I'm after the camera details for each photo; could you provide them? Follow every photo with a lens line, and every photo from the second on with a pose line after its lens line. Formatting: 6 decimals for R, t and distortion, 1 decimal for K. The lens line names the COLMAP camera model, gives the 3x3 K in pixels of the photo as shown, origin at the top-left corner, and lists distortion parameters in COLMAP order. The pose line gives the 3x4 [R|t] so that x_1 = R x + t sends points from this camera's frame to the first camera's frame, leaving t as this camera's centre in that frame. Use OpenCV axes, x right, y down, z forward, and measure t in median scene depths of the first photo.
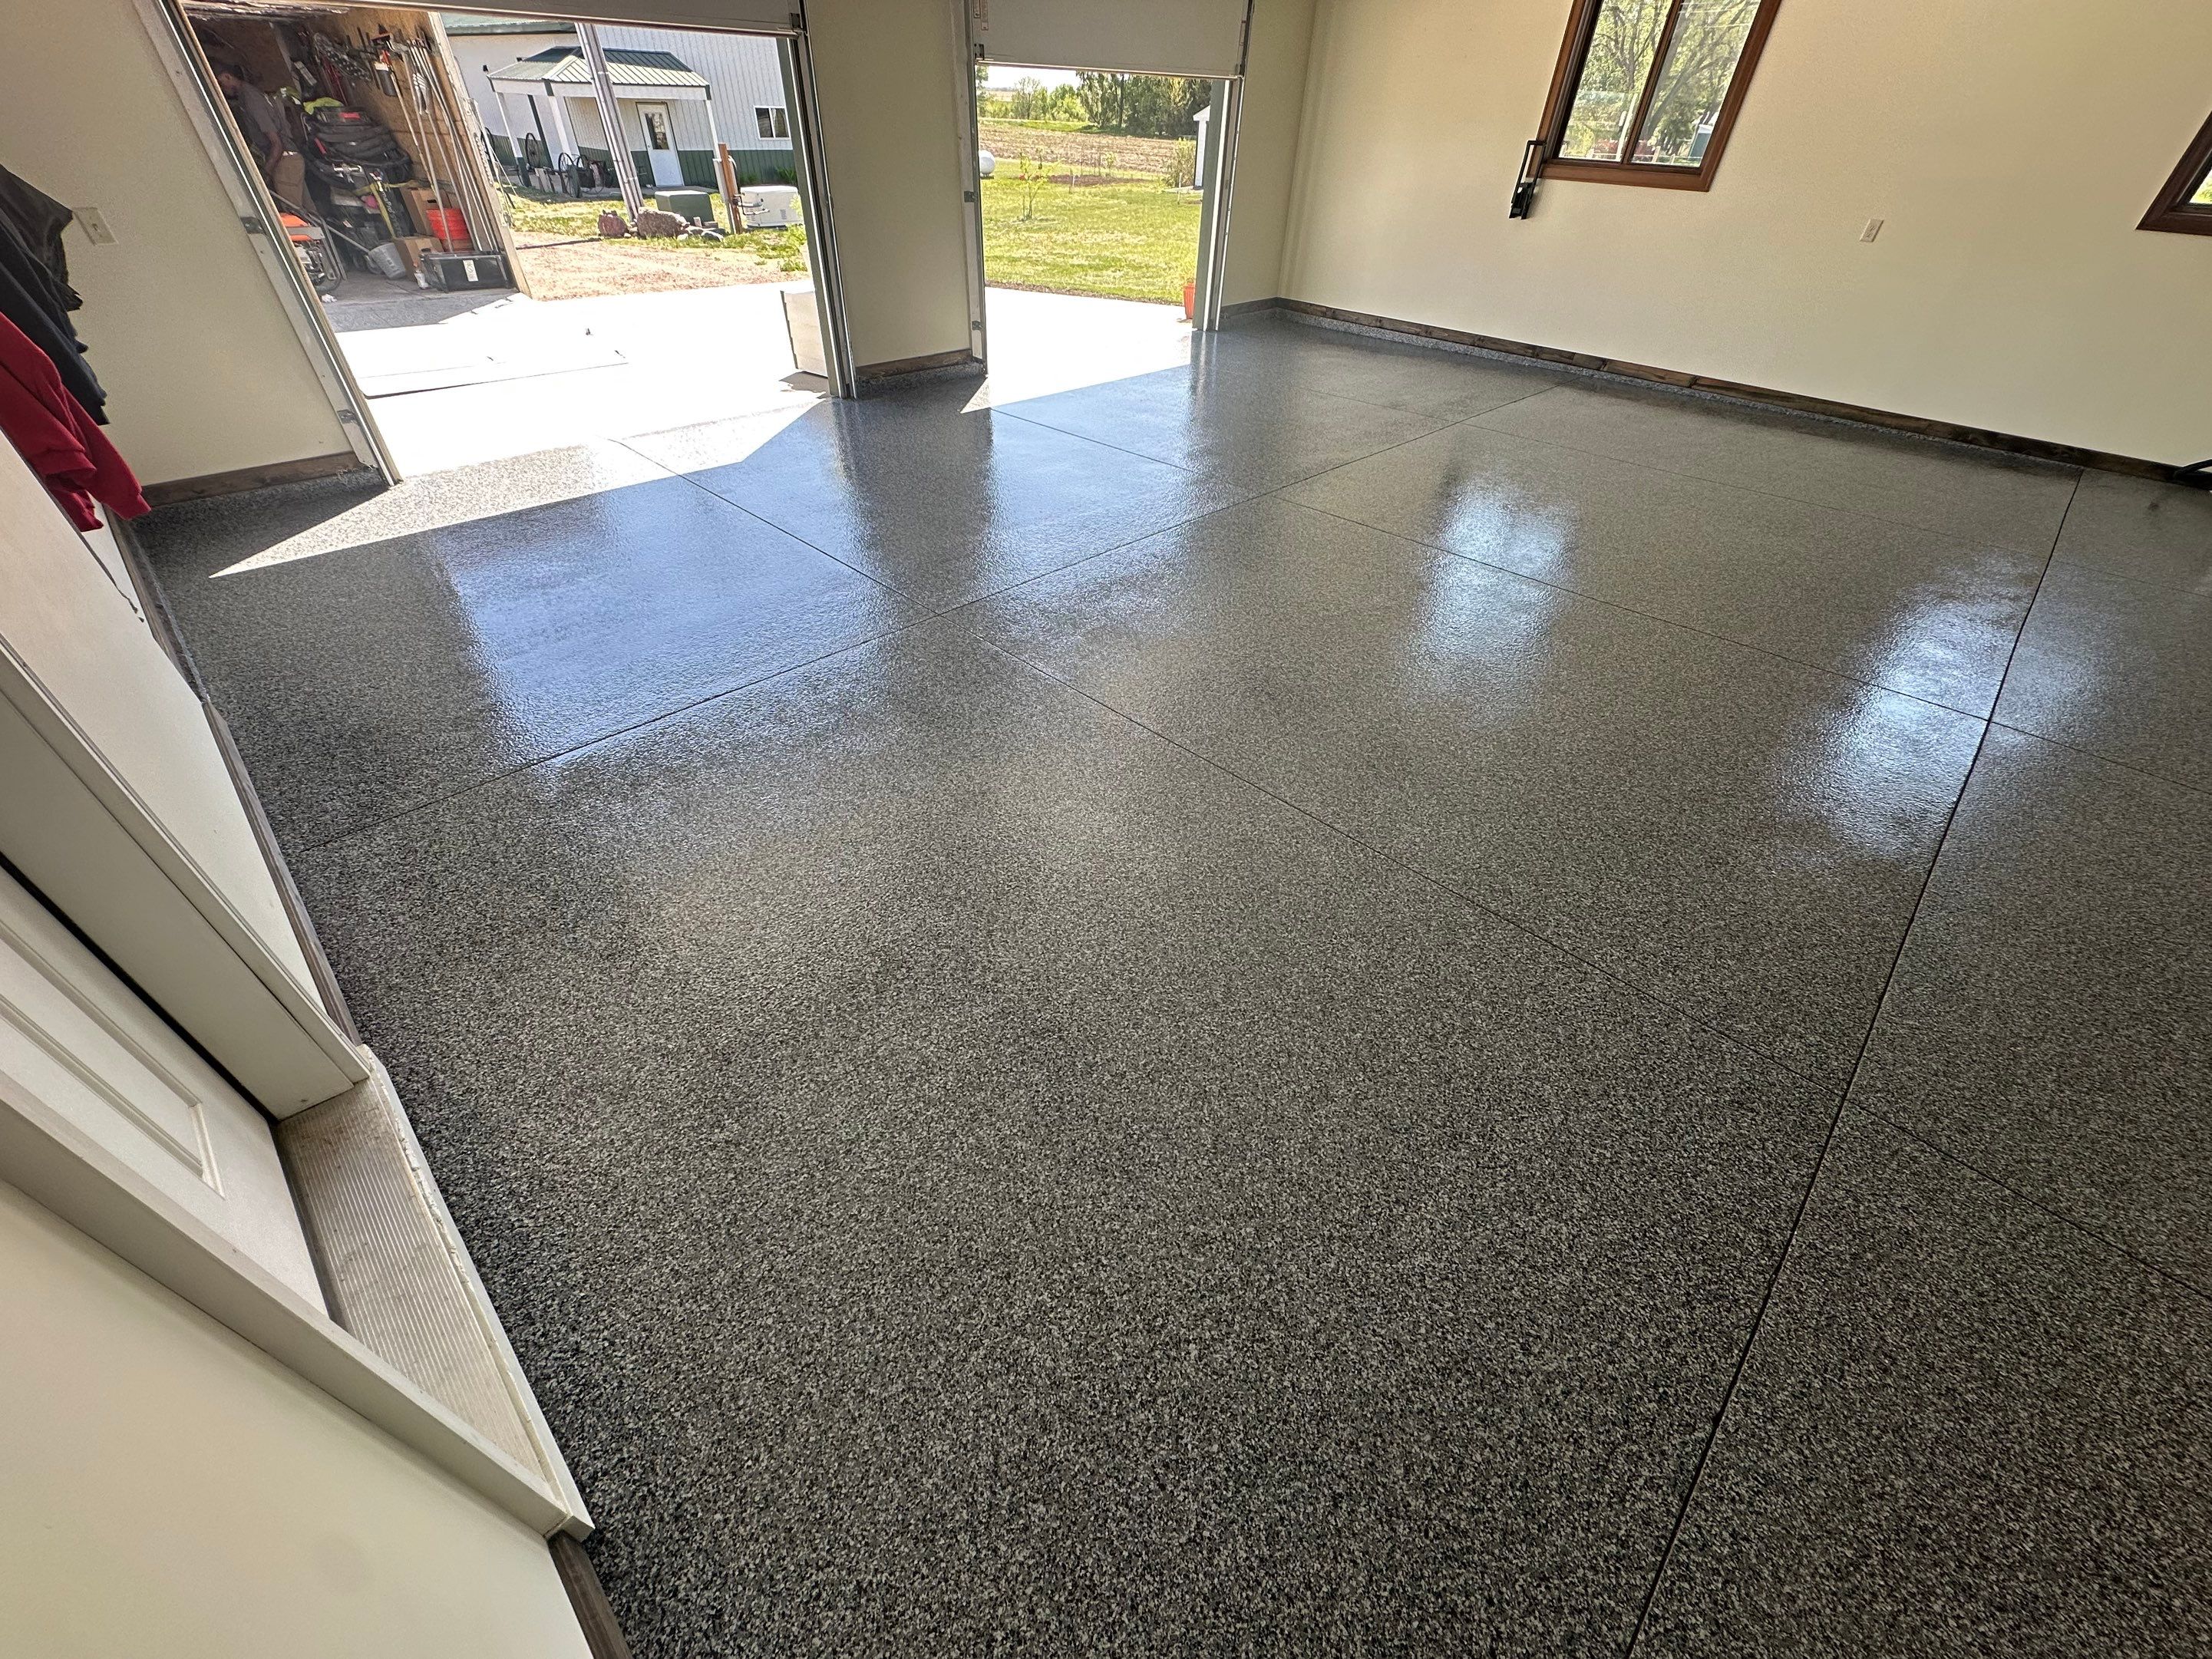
lens RADIAL K [[885.3, 0, 1106.0], [0, 885.3, 829.5], [0, 0, 1]] dist [-0.000789, -0.000276]
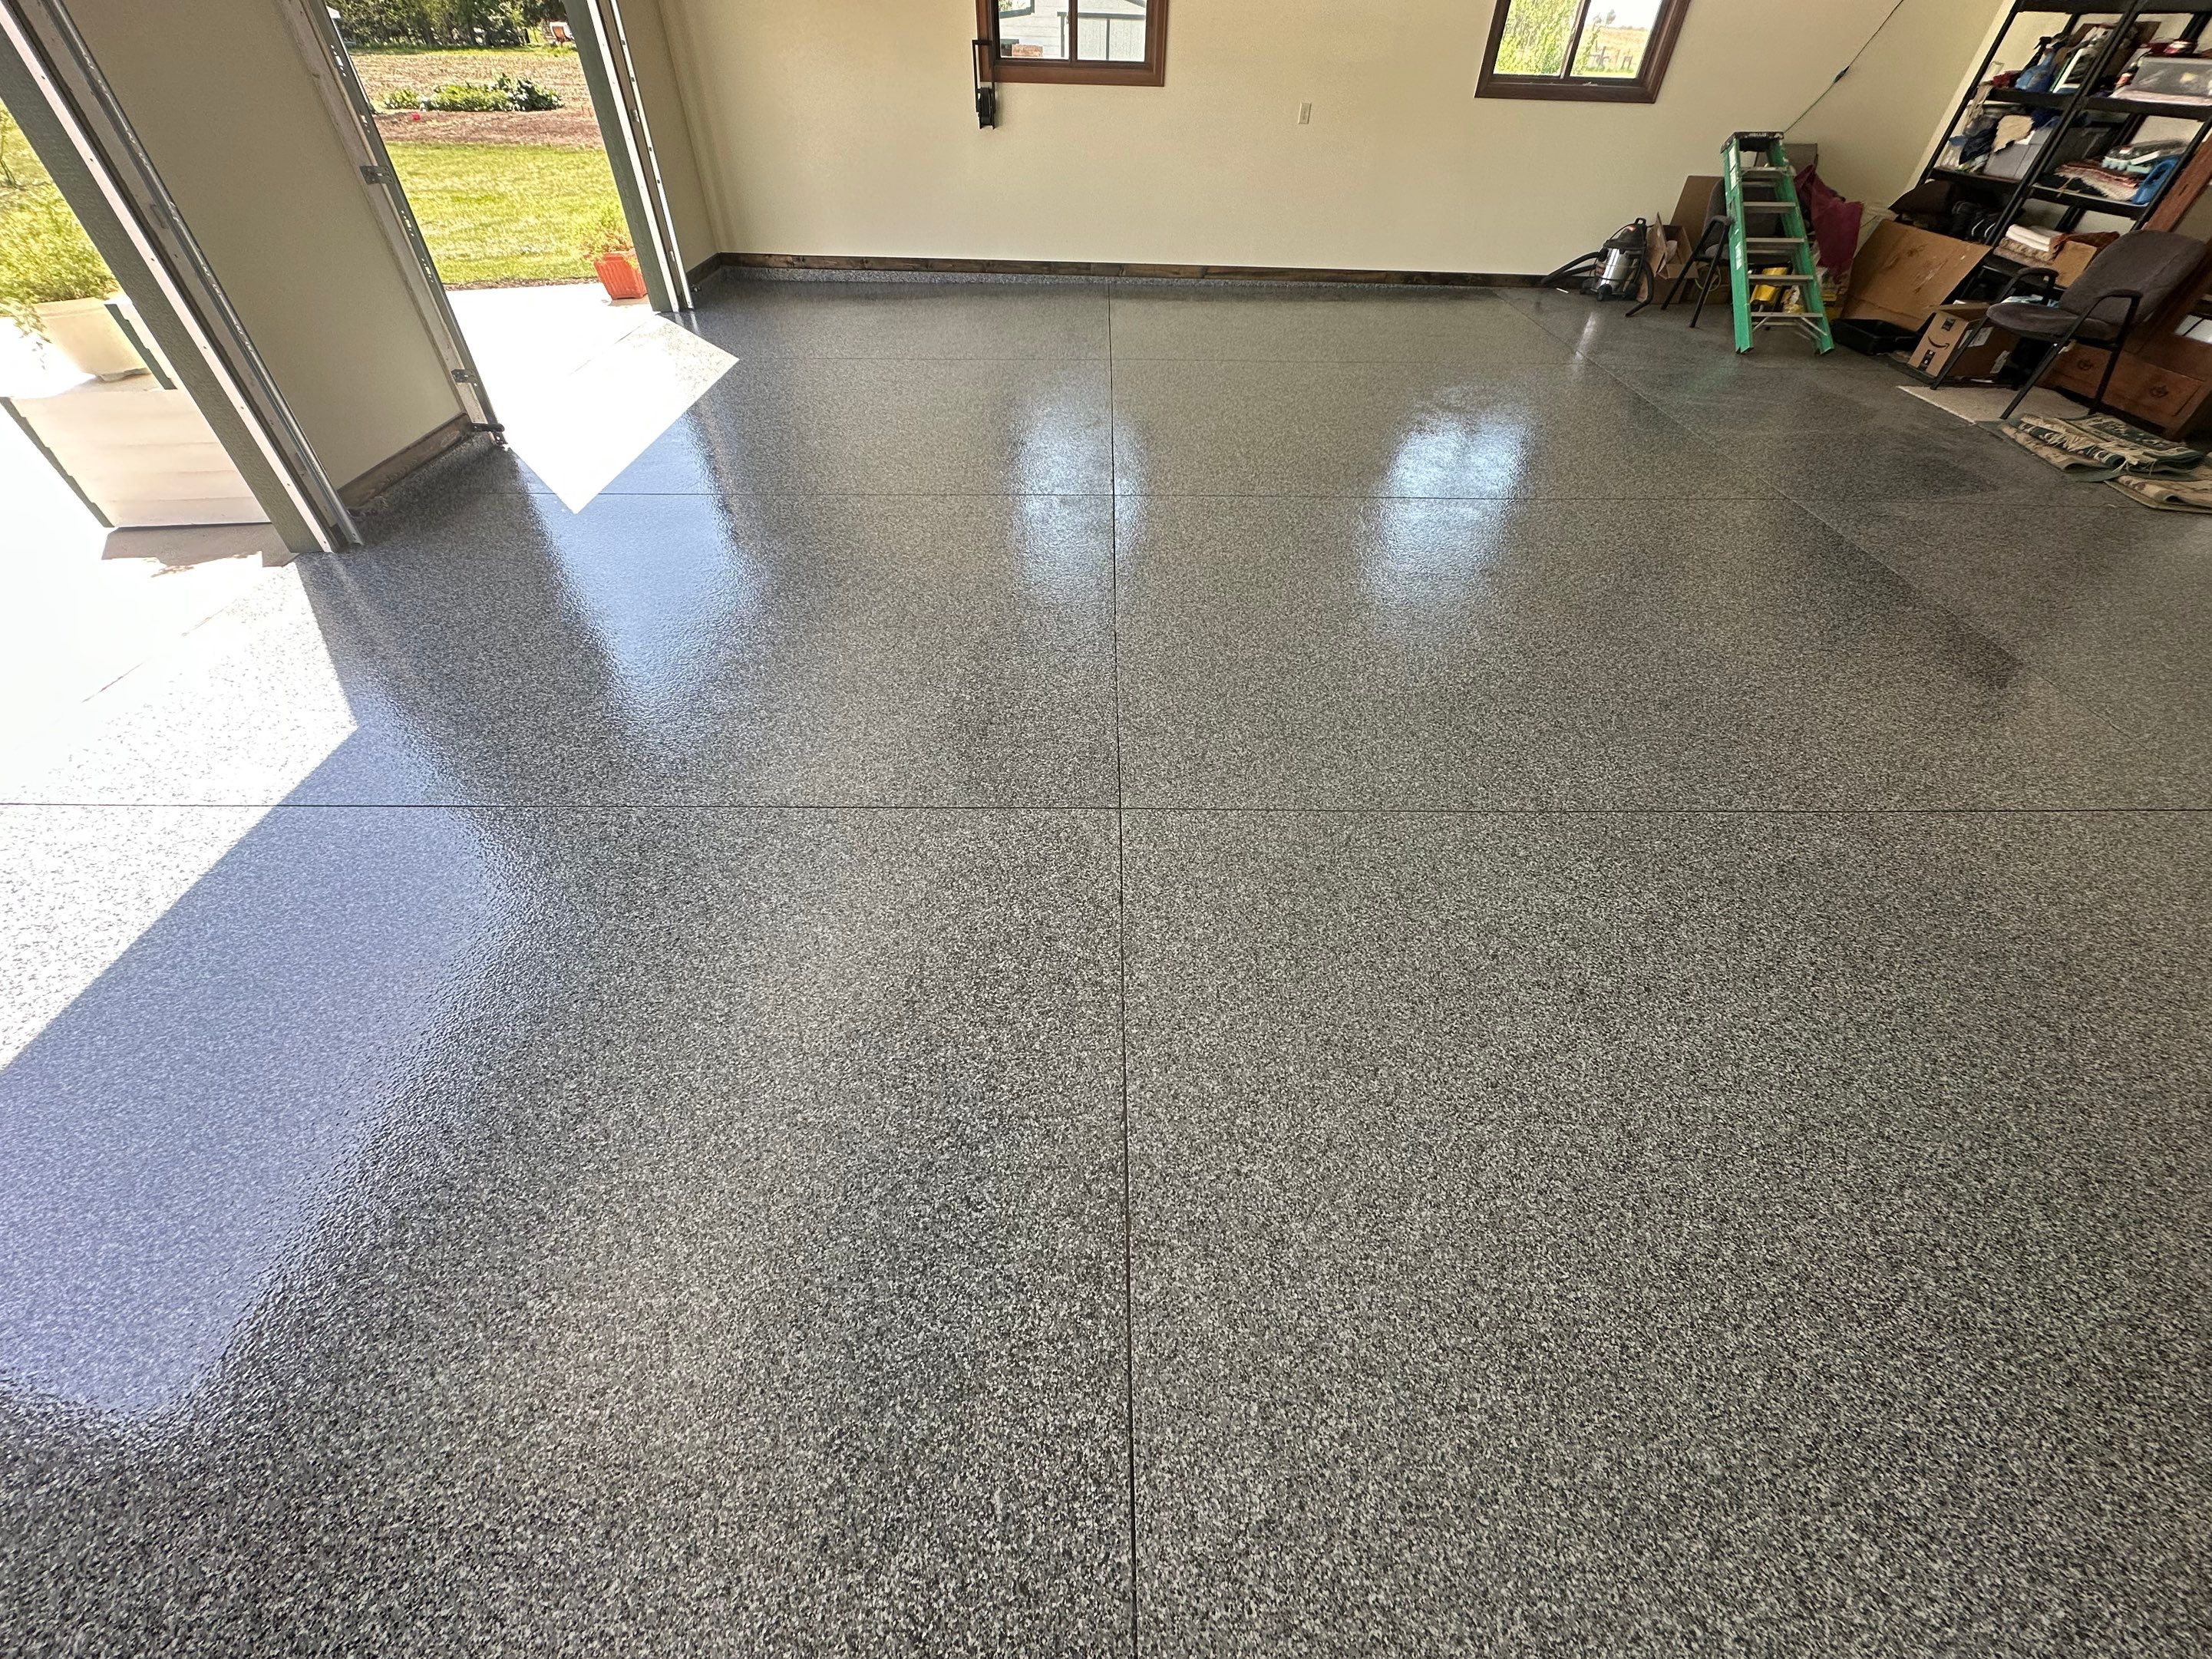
lens RADIAL K [[885.3, 0, 1106.0], [0, 885.3, 829.5], [0, 0, 1]] dist [-0.000789, -0.000276]
pose [[0.705981, -0.492349, 0.509101, -0.300688], [0.452698, 0.866523, 0.210244, -0.204481], [-0.544661, 0.082041, 0.834634, 0.232021]]
